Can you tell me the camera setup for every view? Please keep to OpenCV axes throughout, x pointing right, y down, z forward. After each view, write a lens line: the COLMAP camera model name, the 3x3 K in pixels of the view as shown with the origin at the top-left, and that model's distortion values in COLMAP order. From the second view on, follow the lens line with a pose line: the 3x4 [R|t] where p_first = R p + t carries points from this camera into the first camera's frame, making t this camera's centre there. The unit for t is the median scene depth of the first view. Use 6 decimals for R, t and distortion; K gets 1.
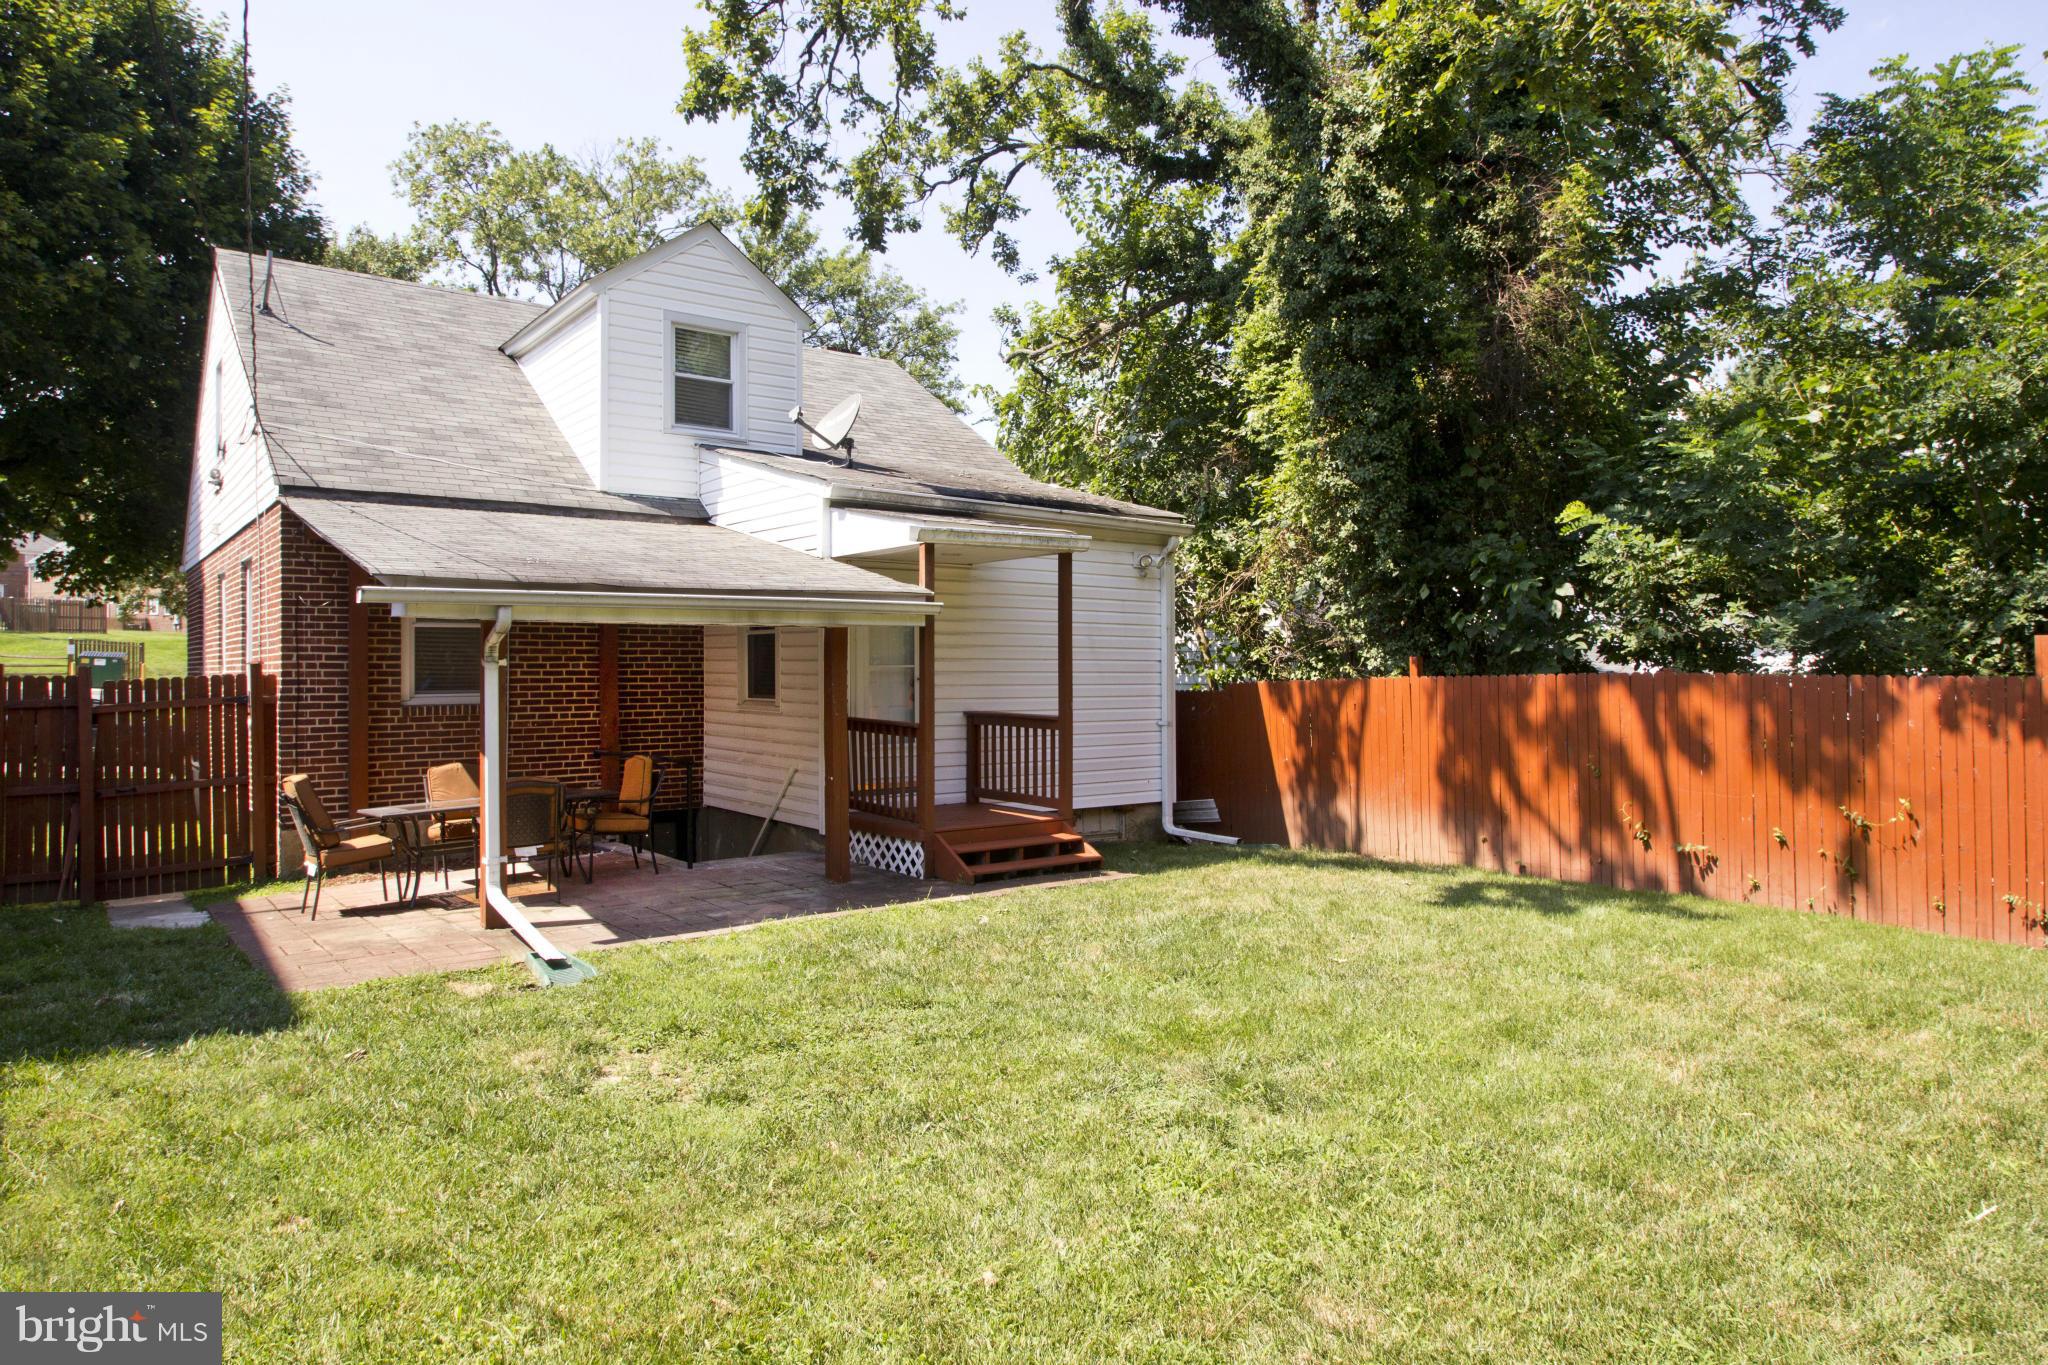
lens RADIAL K [[1257.4, 0, 1023.0], [0, 1257.4, 653.2], [0, 0, 1]] dist [-0.023476, -0.005871]
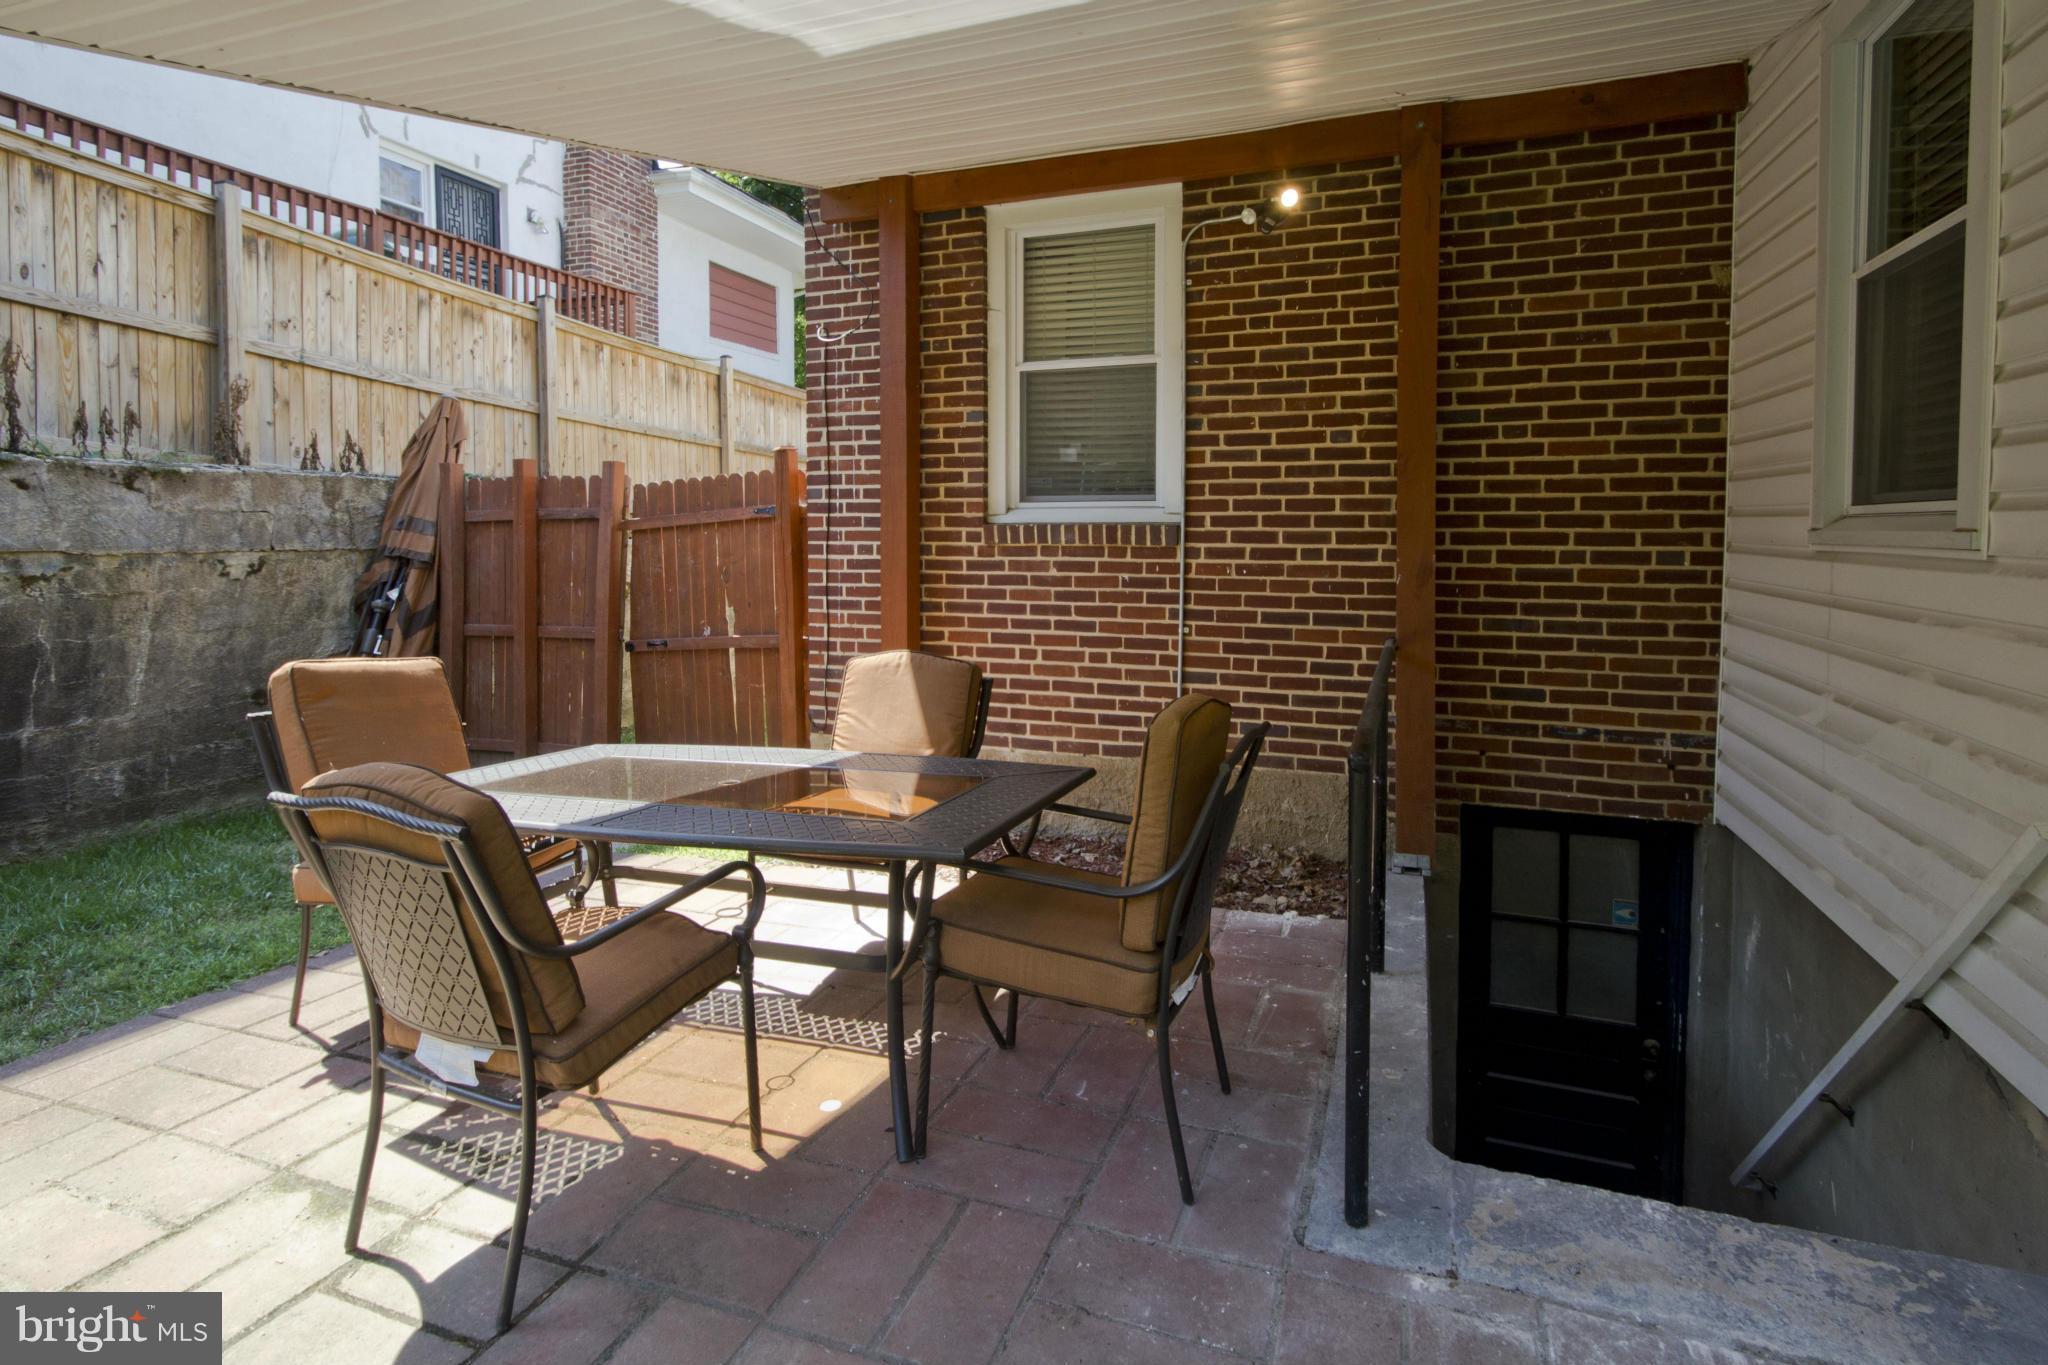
lens RADIAL K [[1005.2, 0, 1000.4], [0, 1005.2, 558.1], [0, 0, 1]] dist [0.001457, 0.000149]
pose [[0.515914, 0.032956, -0.856006, -0.147993], [0.009990, 0.998960, 0.044481, 0.040839], [0.856582, -0.031500, 0.515048, 0.854638]]
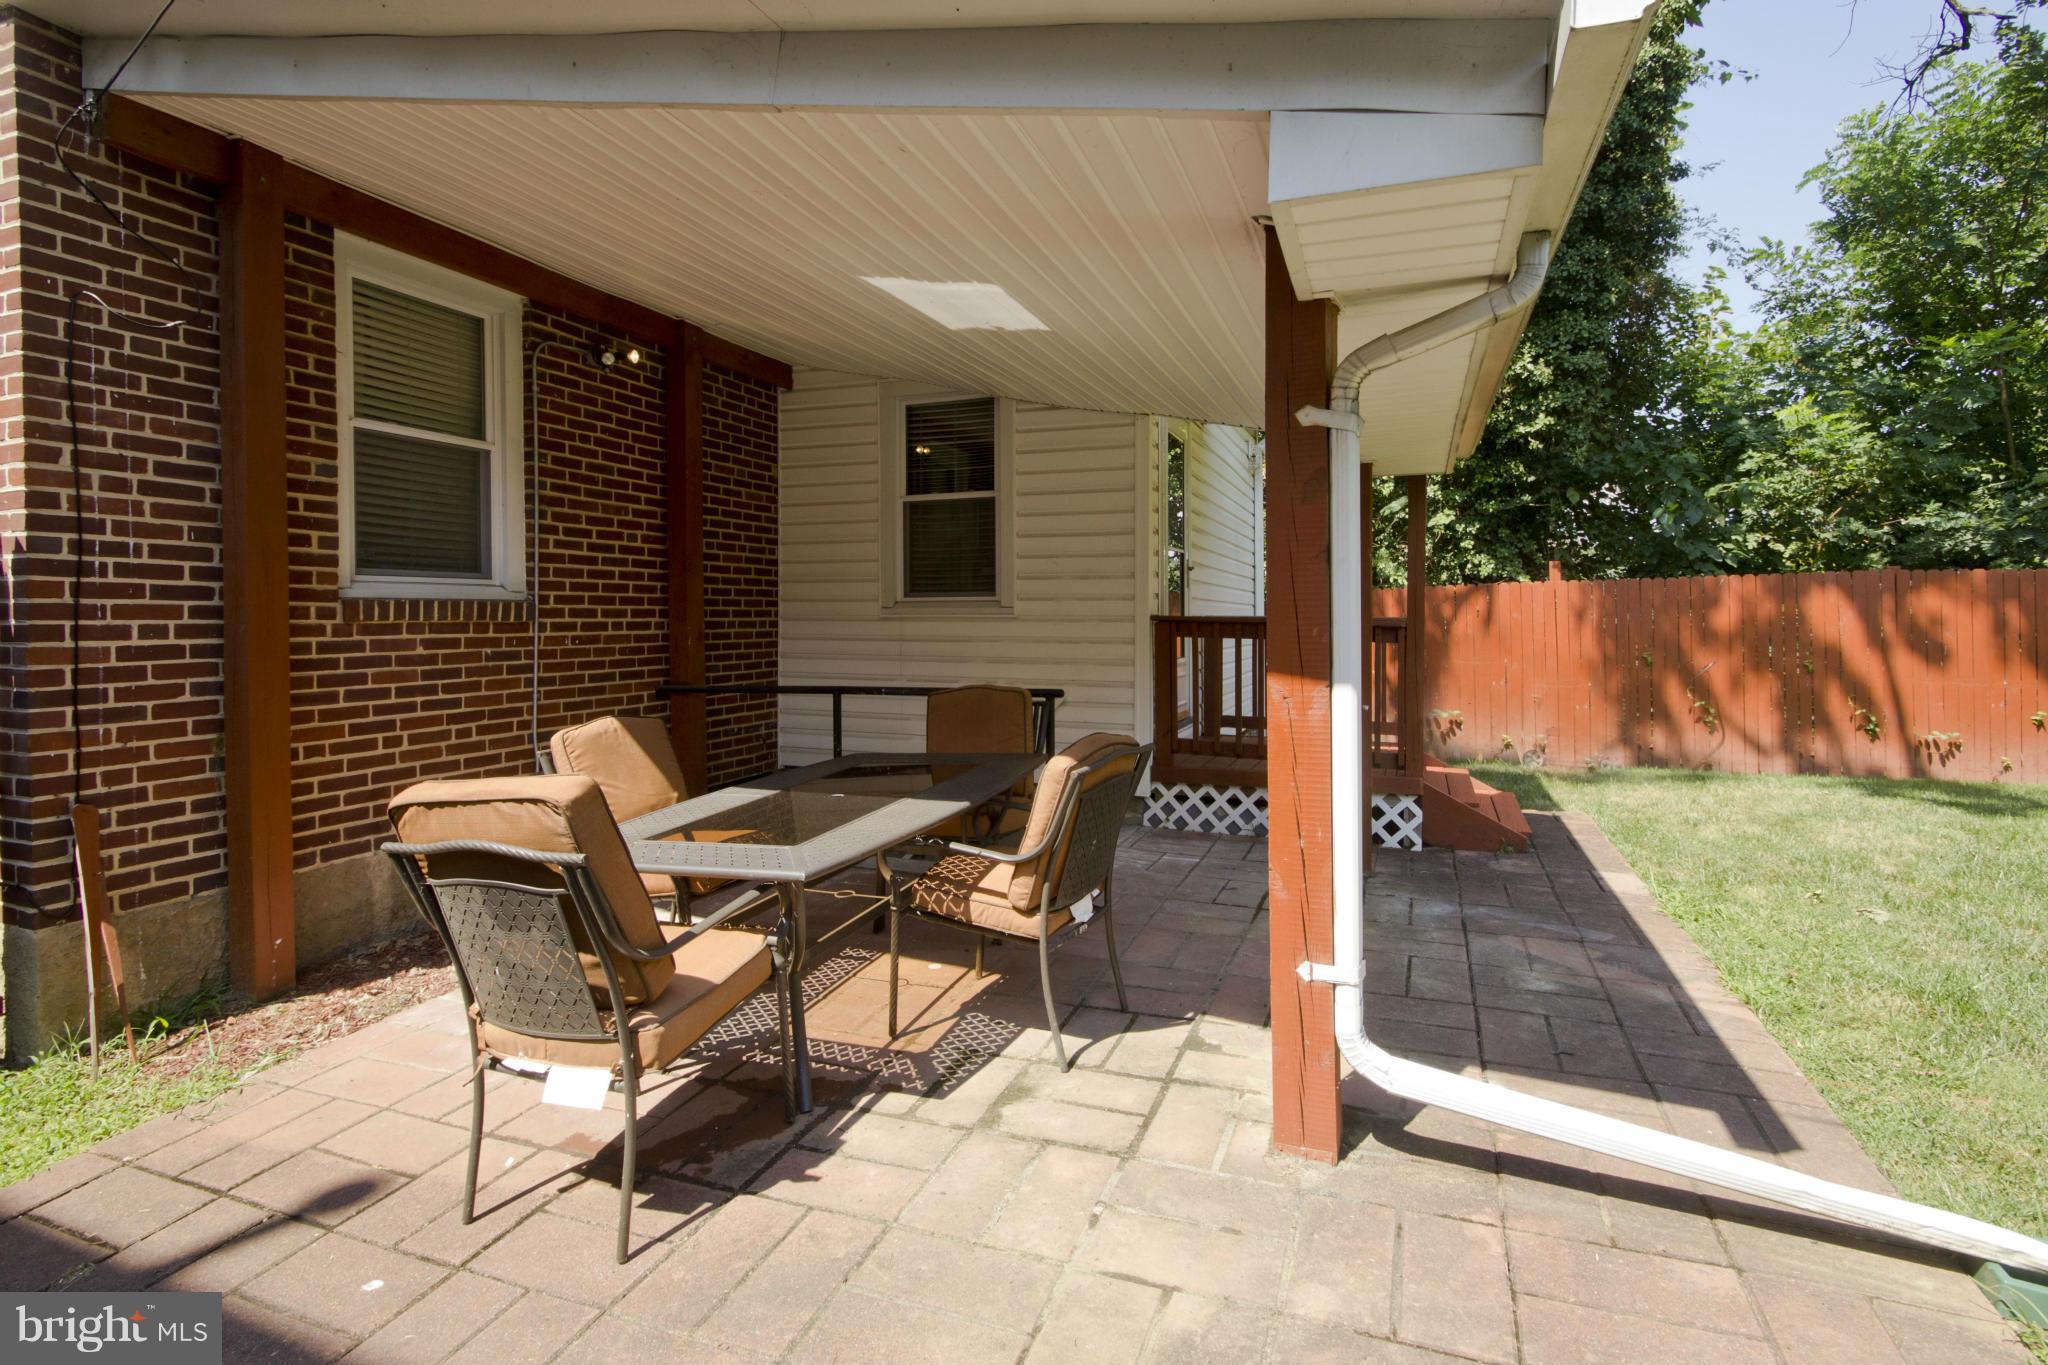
lens RADIAL K [[978.7, 0, 1024.2], [0, 978.7, 626.2], [0, 0, 1]] dist [0.000713, 0.000163]
pose [[0.863546, -0.000979, 0.504269, -0.500771], [-0.010376, 0.999752, 0.019709, 0.046181], [-0.504163, -0.022252, 0.863322, 0.624259]]
